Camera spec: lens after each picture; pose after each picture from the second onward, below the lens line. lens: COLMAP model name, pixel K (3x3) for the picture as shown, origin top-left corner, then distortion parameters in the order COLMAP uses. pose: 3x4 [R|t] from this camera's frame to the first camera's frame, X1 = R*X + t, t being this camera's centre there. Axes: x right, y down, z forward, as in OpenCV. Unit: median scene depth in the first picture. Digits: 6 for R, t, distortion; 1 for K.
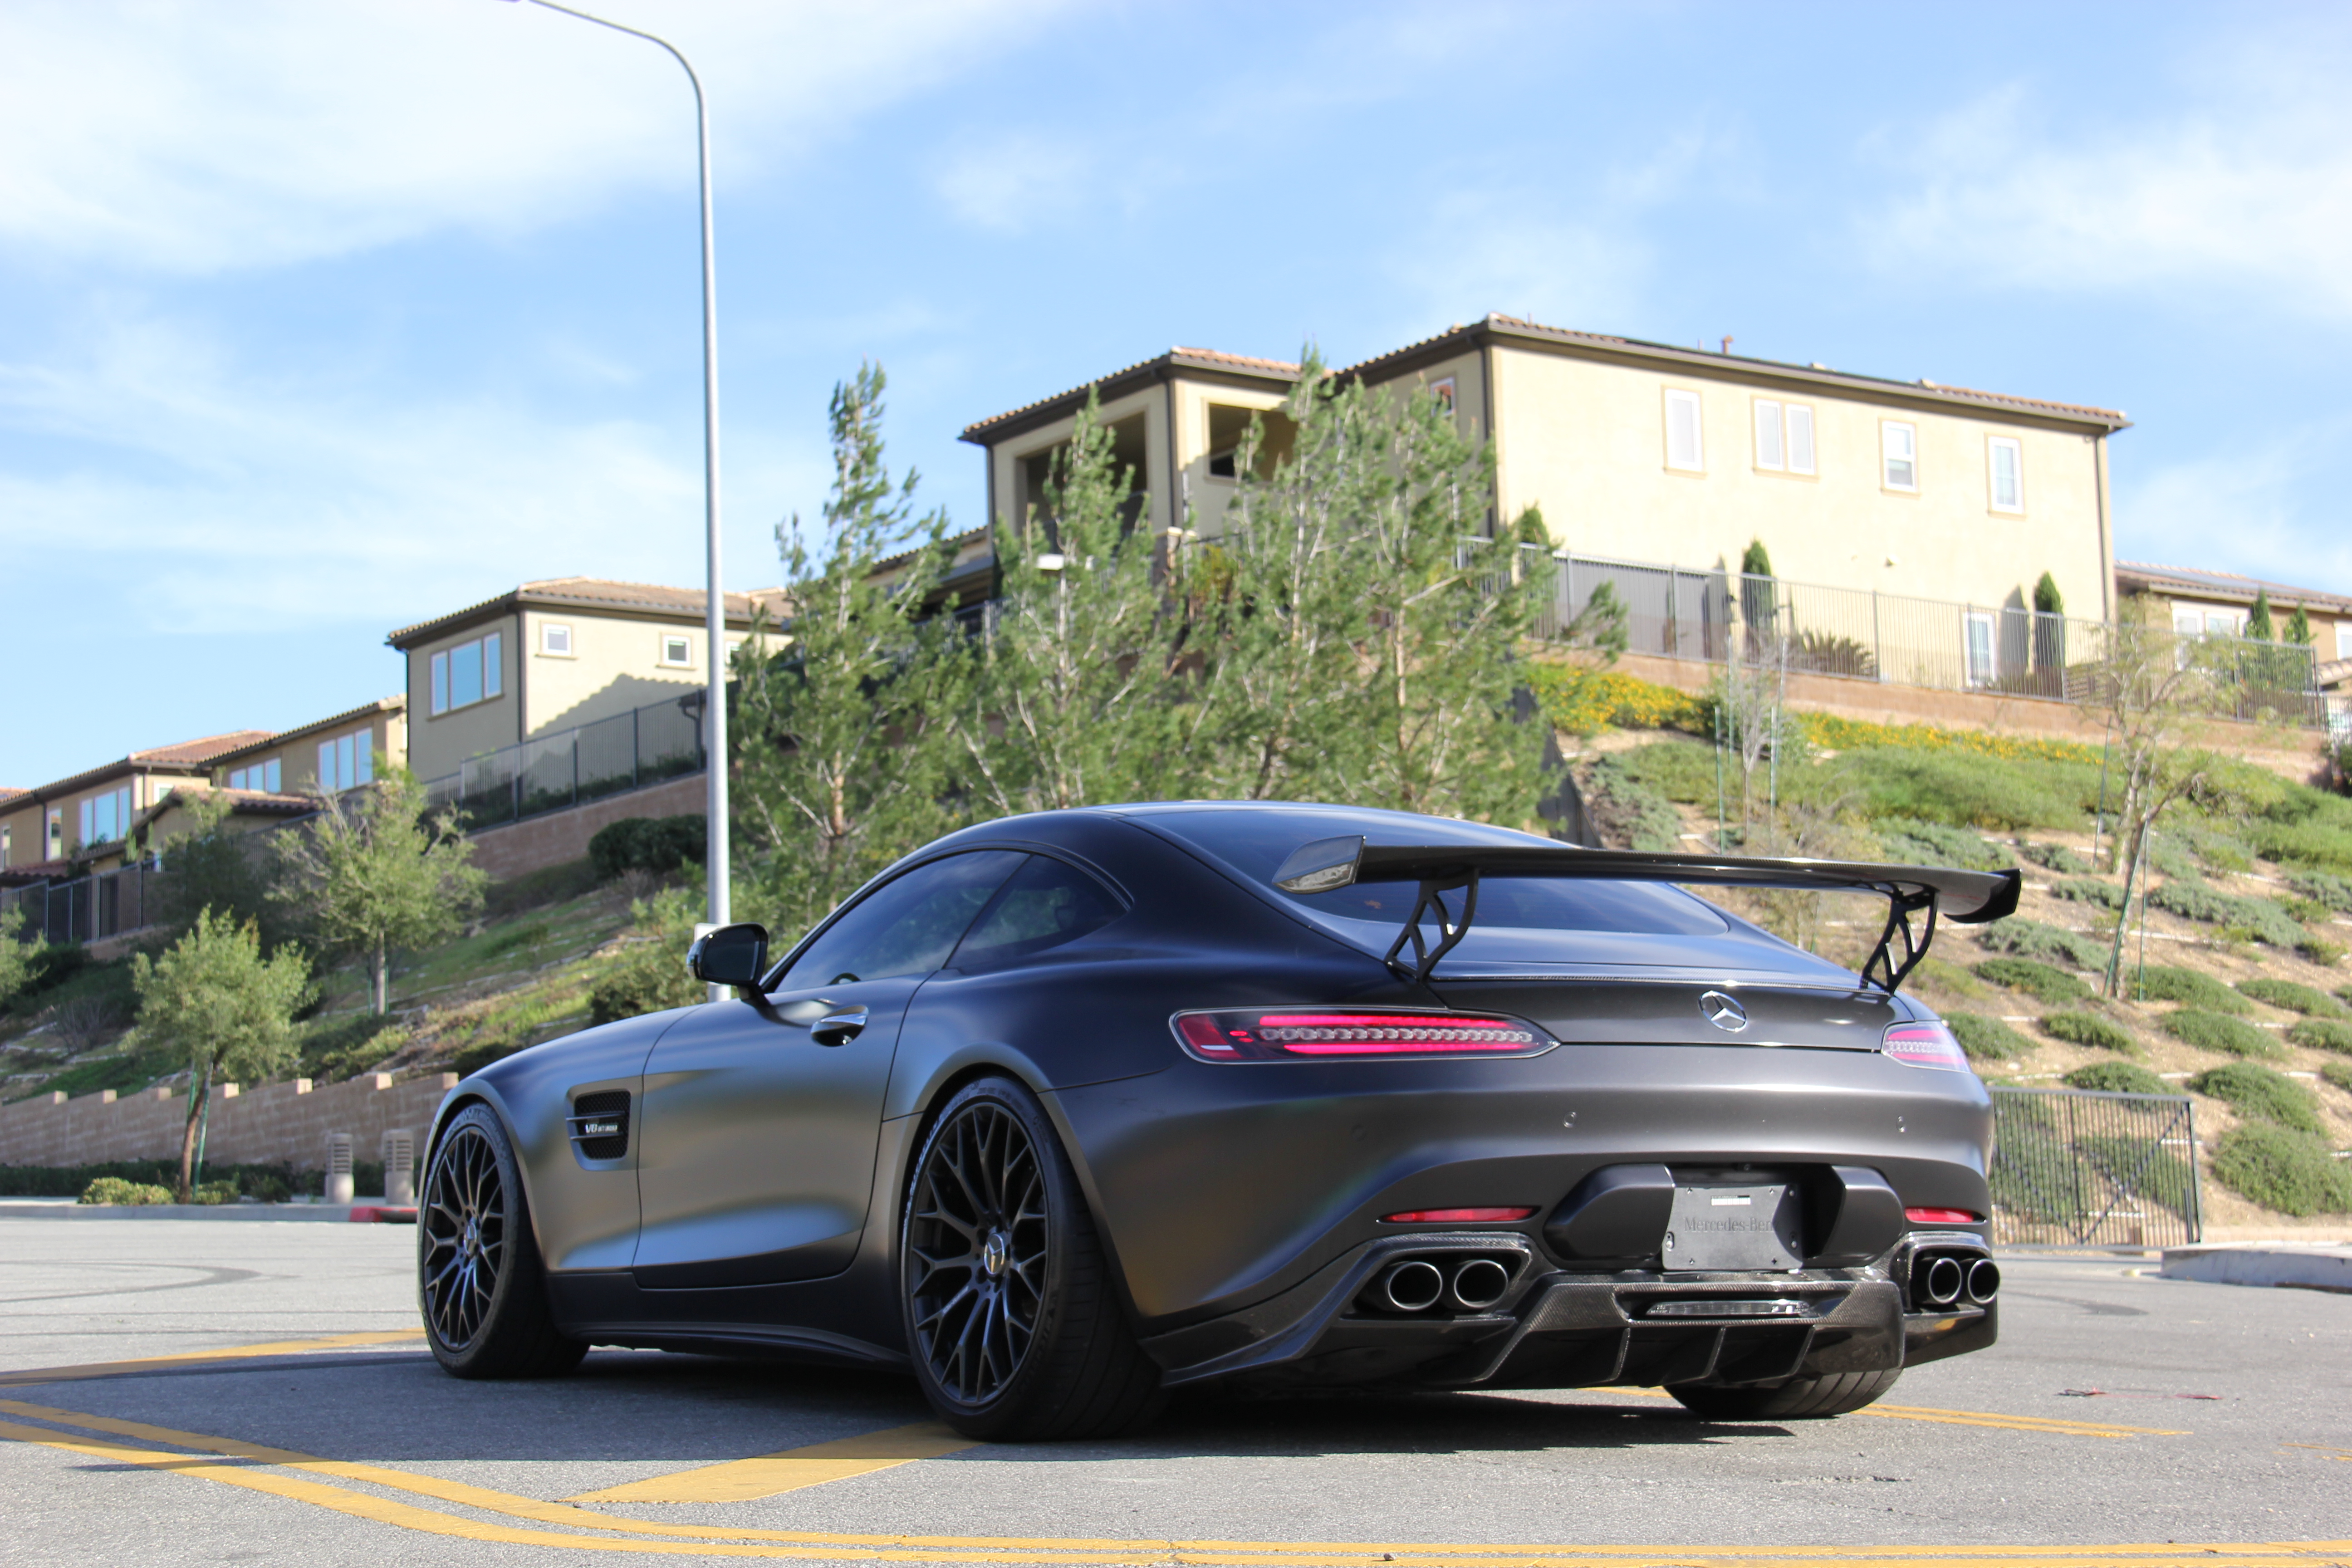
lens RADIAL K [[4009.4, 0, 1176.0], [0, 4009.4, 784.0], [0, 0, 1]] dist [0.171915, 0.008893]
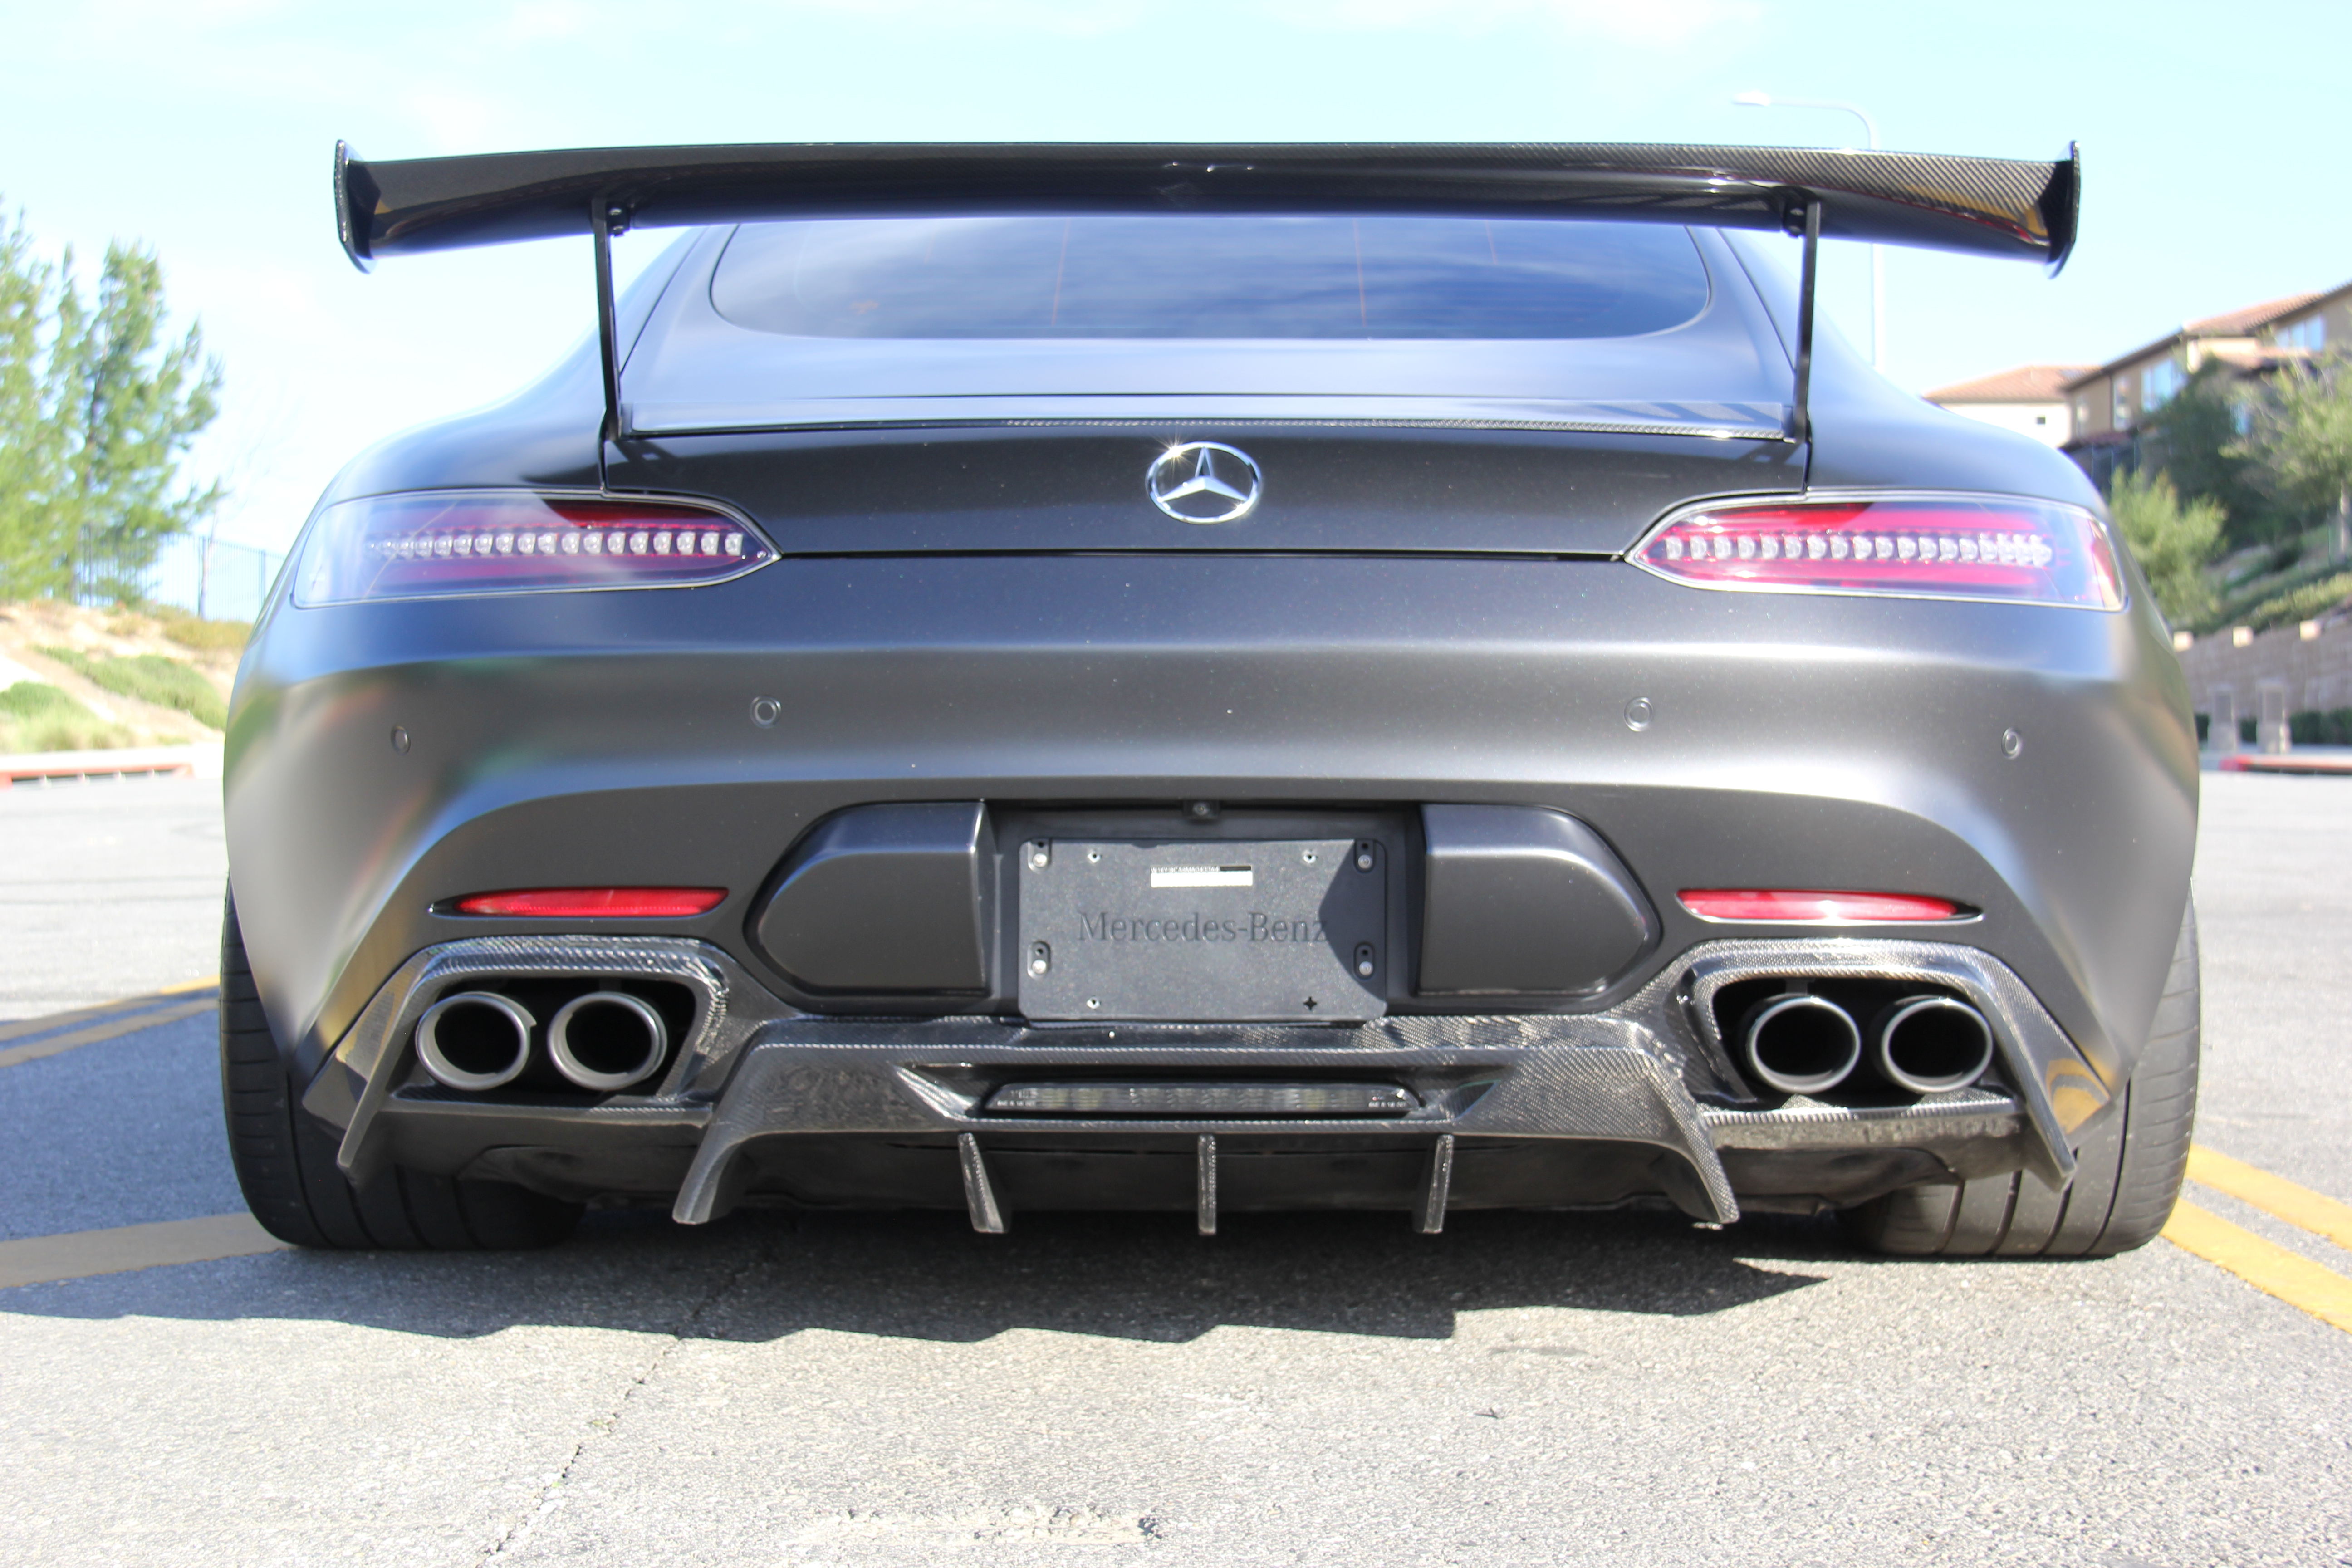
lens RADIAL K [[3614.5, 0, 1176.0], [0, 3614.5, 784.0], [0, 0, 1]] dist [0.135289, 0.226029]
pose [[0.848634, 0.009835, -0.528889, 0.049432], [0.050554, 0.993743, 0.099596, 0.006818], [0.526559, -0.111258, 0.842827, 0.087504]]
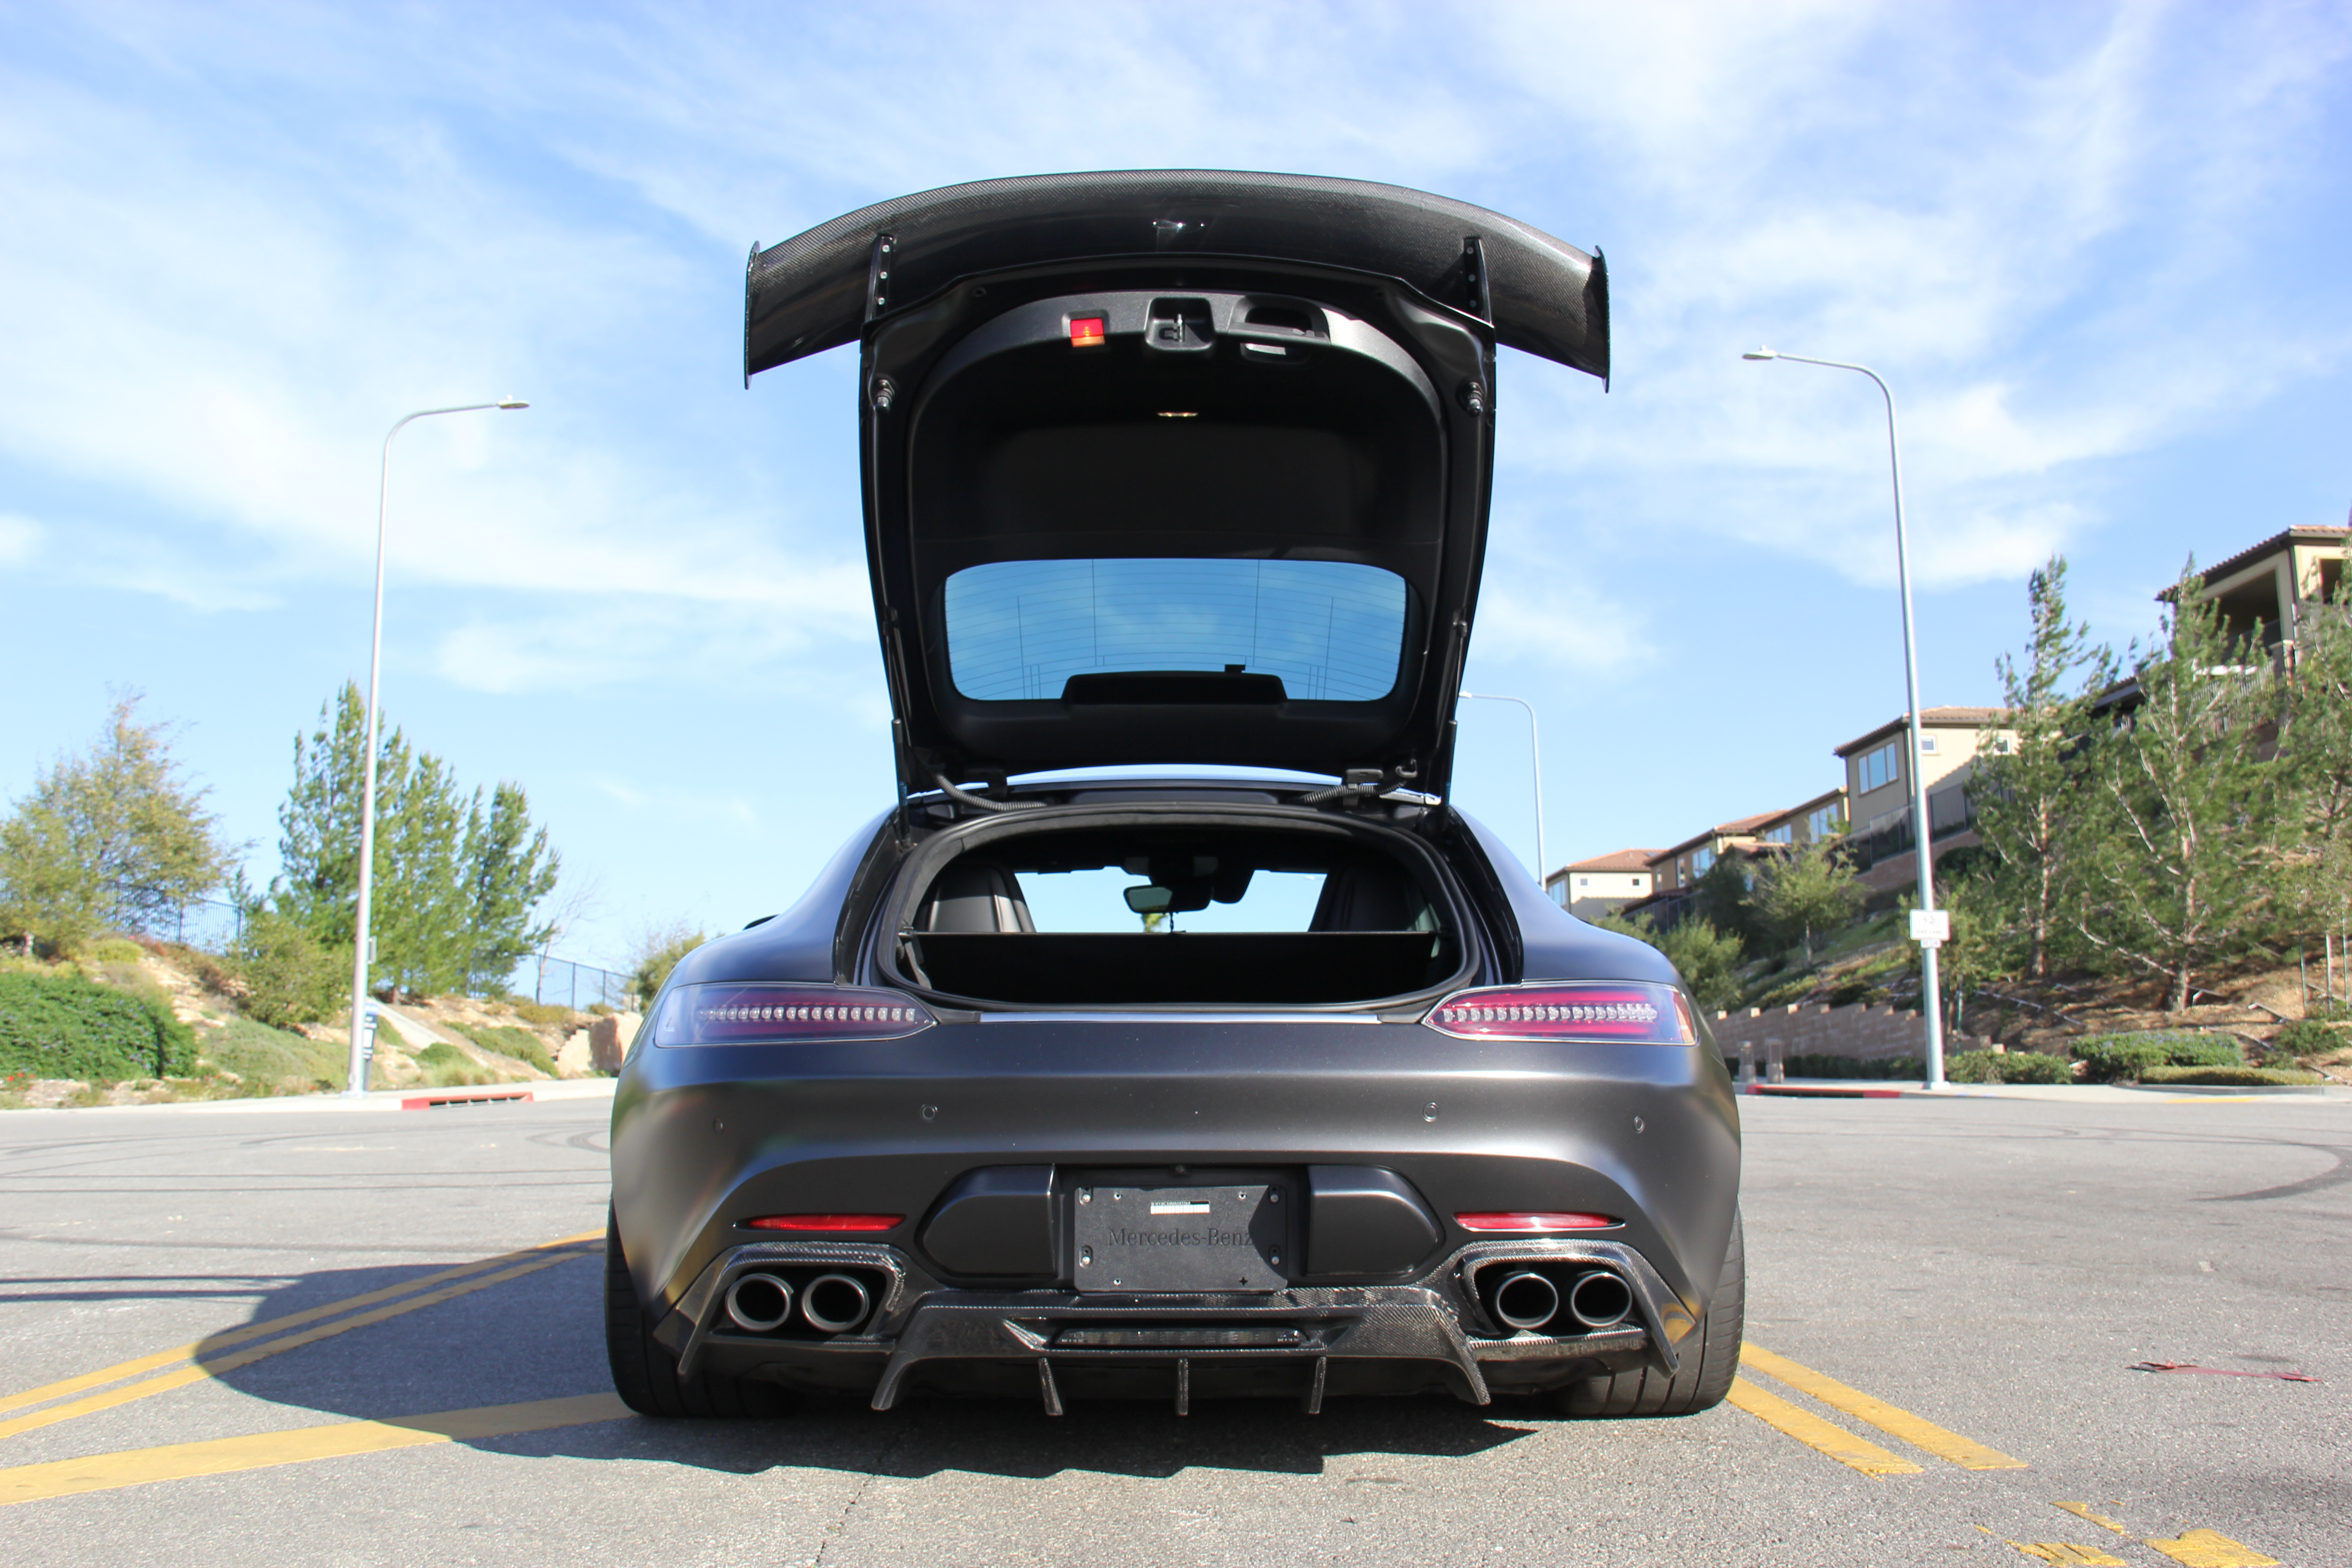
lens RADIAL K [[2201.7, 0, 1176.0], [0, 2201.7, 784.0], [0, 0, 1]] dist [-0.111598, 0.009048]
pose [[0.861553, -0.066396, -0.503307, 0.050366], [0.052031, 0.997738, -0.042556, 0.004956], [0.504994, 0.010477, 0.863059, 0.083822]]
